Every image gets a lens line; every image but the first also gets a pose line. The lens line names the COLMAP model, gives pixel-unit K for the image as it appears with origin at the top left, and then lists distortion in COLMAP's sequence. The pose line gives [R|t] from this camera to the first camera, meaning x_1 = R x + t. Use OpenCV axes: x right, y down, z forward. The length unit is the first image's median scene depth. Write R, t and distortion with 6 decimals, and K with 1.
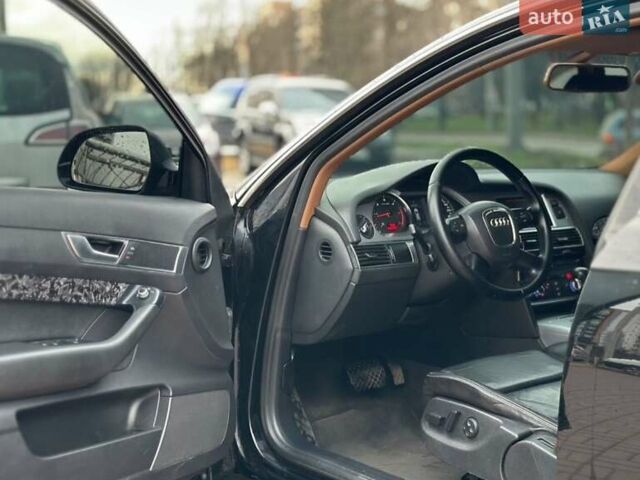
lens RADIAL K [[428.9, 0, 290.9], [0, 428.9, 241.6], [0, 0, 1]] dist [0.007204, 0.000811]
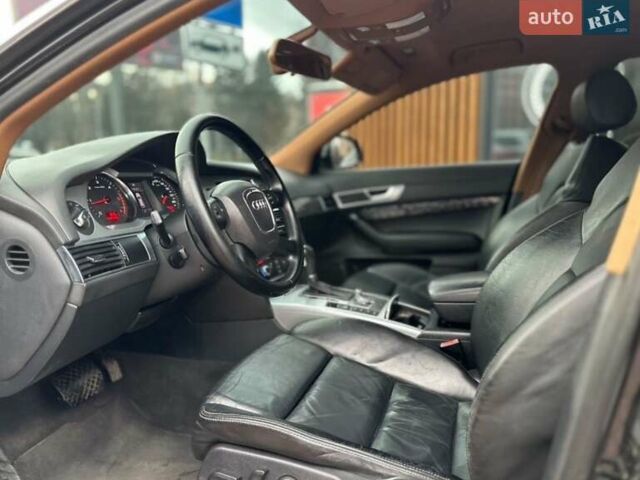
lens RADIAL K [[428.9, 0, 290.9], [0, 428.9, 241.6], [0, 0, 1]] dist [0.007204, 0.000811]
pose [[0.787730, -0.088177, 0.609677, 0.016020], [0.069942, 0.996105, 0.053696, -0.013078], [-0.612037, 0.000344, 0.790829, 0.305046]]
